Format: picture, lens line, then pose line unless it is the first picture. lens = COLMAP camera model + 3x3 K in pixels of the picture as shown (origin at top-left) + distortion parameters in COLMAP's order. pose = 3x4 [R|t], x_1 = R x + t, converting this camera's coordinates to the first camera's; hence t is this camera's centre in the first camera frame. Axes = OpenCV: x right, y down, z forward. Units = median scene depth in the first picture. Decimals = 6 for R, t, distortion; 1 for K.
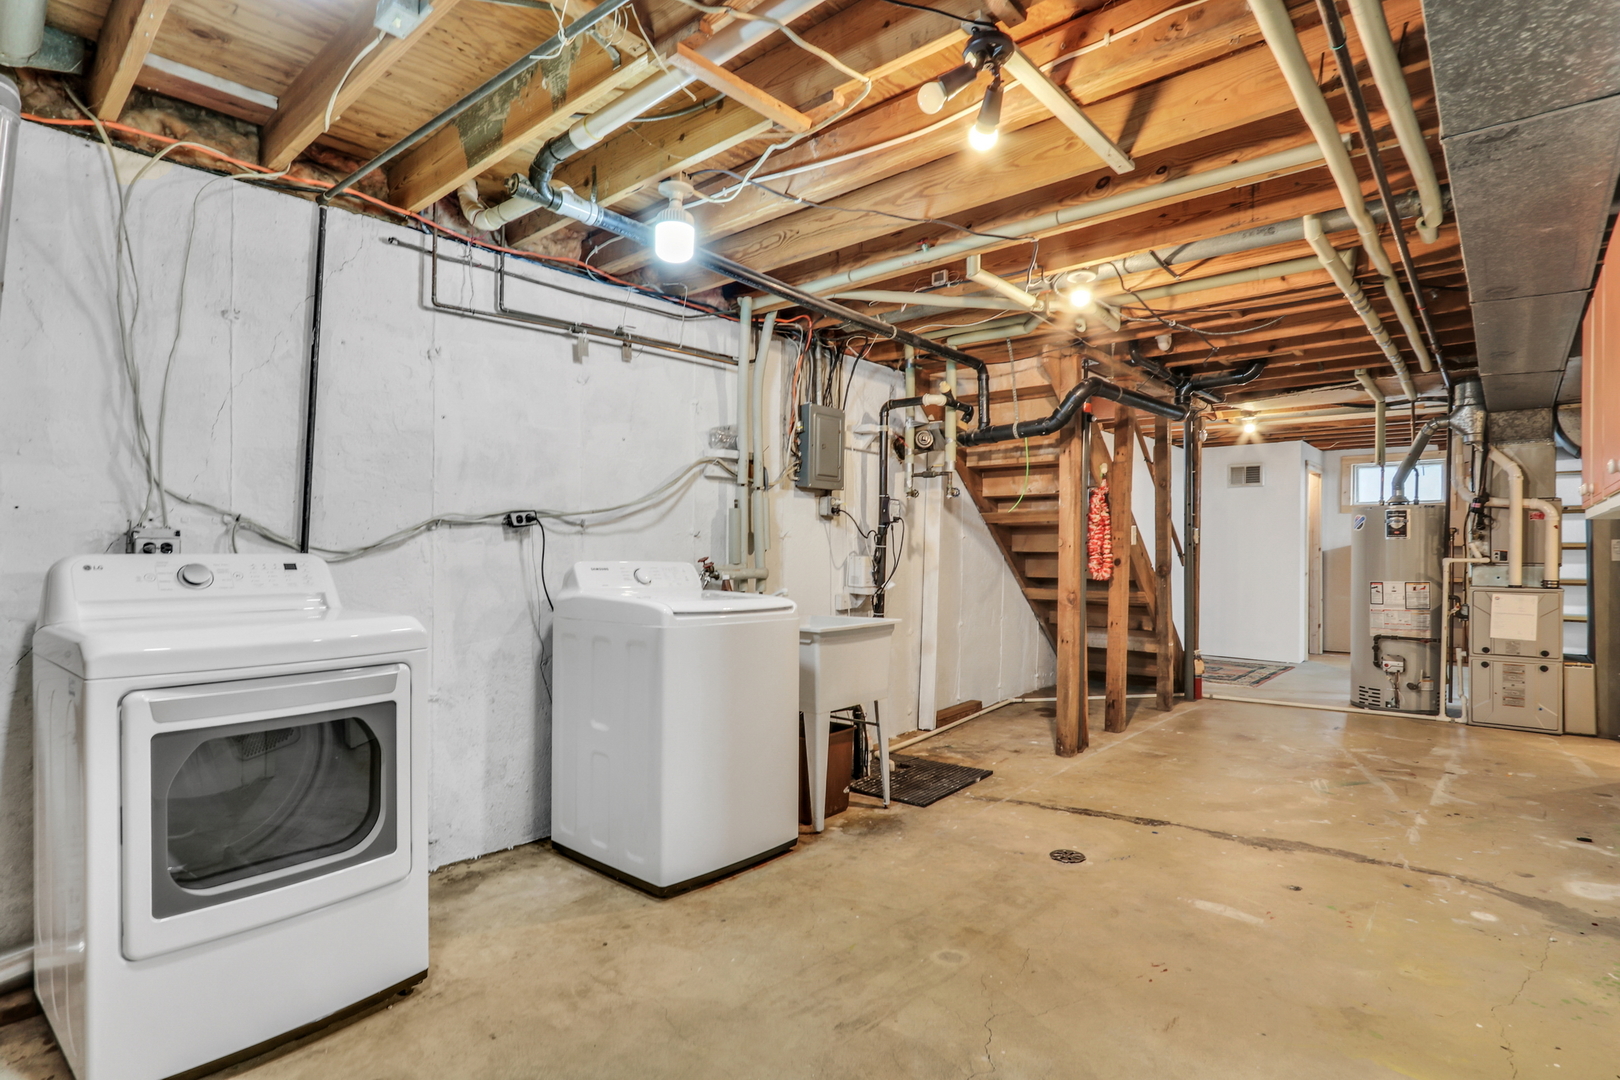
lens RADIAL K [[811.1, 0, 788.4], [0, 811.1, 548.7], [0, 0, 1]] dist [-0.015778, 0.001019]
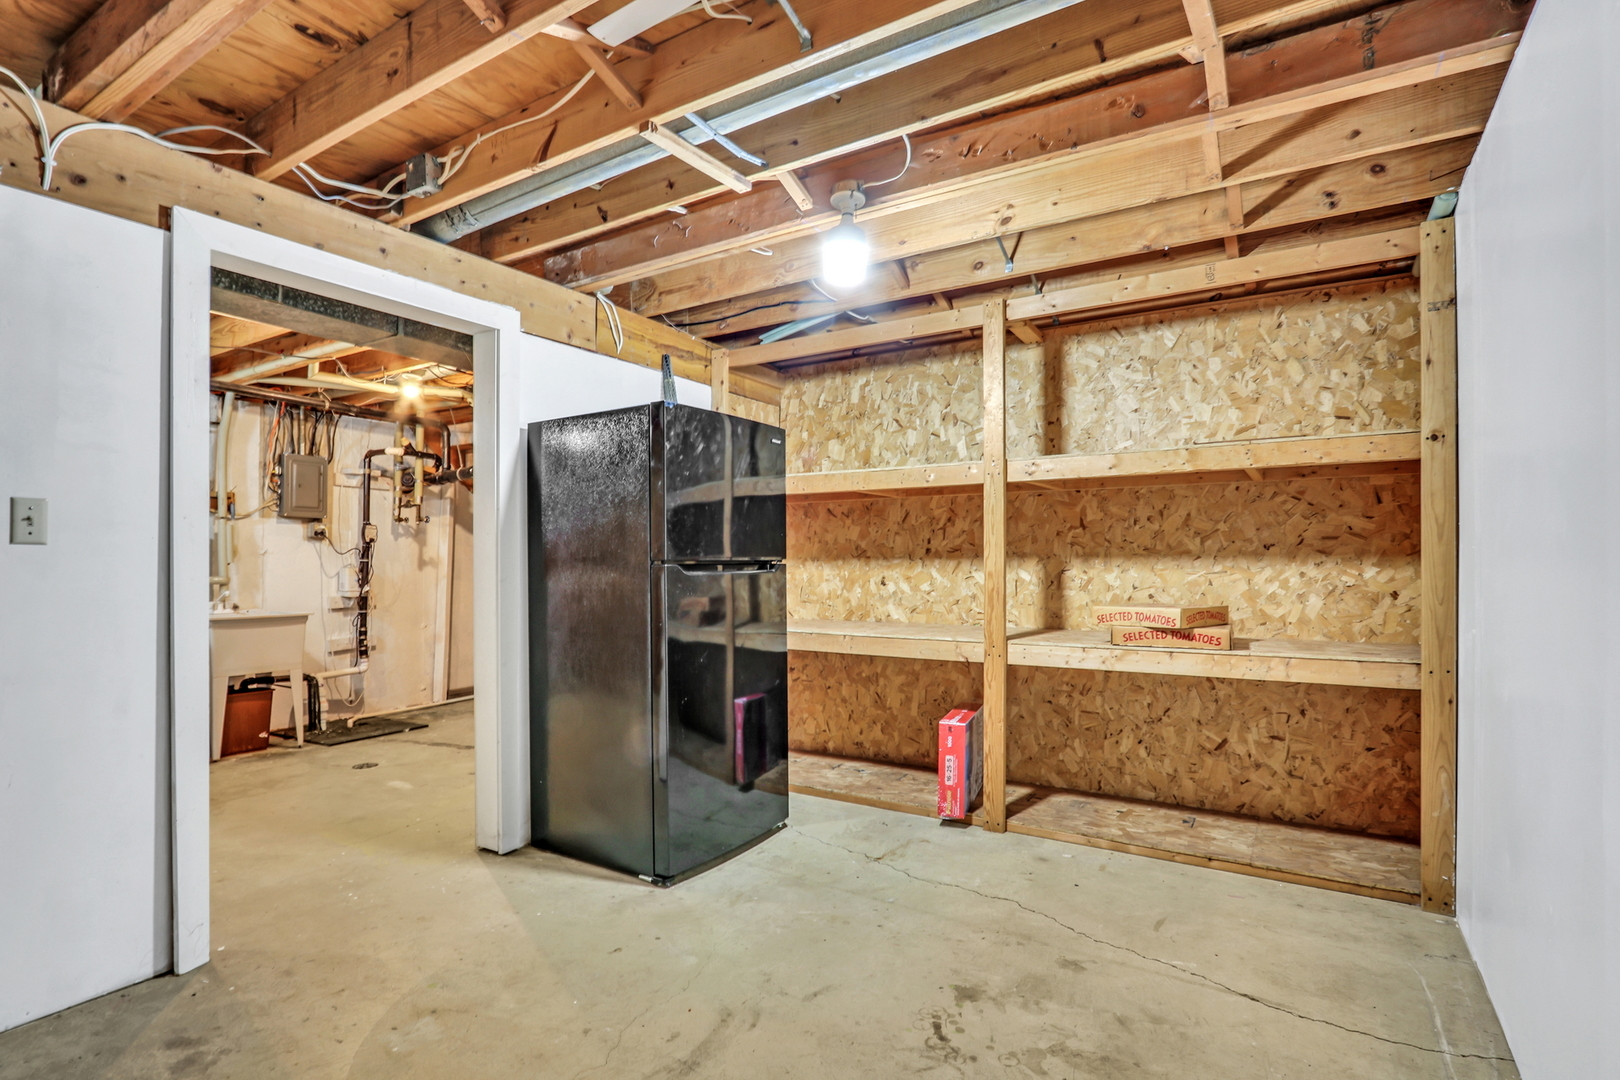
lens RADIAL K [[811.1, 0, 788.4], [0, 811.1, 548.7], [0, 0, 1]] dist [-0.015778, 0.001019]
pose [[0.987278, -0.002114, 0.158988, 0.841132], [0.005016, 0.999828, -0.017854, 0.007632], [-0.158922, 0.018424, 0.987119, -0.584741]]
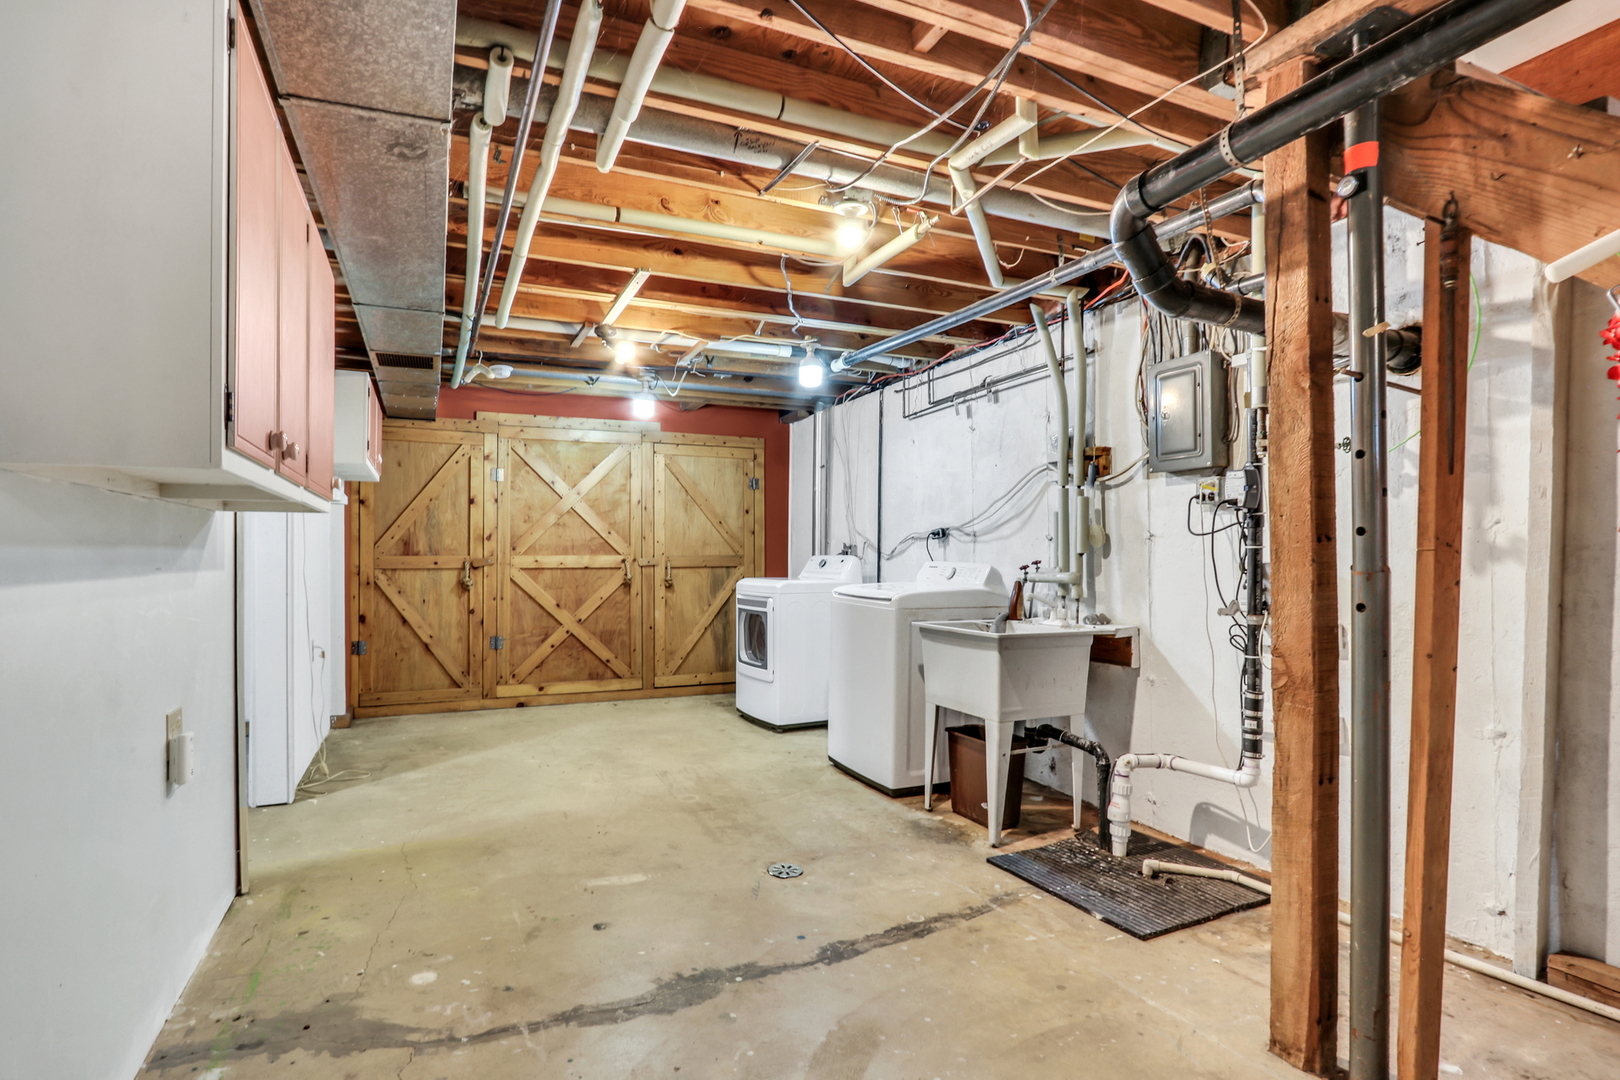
lens RADIAL K [[811.1, 0, 788.4], [0, 811.1, 548.7], [0, 0, 1]] dist [-0.015778, 0.001019]
pose [[-0.410714, -0.006620, -0.911740, 1.165698], [0.002042, 0.999964, -0.008181, 0.003980], [0.911762, -0.005221, -0.410686, 1.331680]]
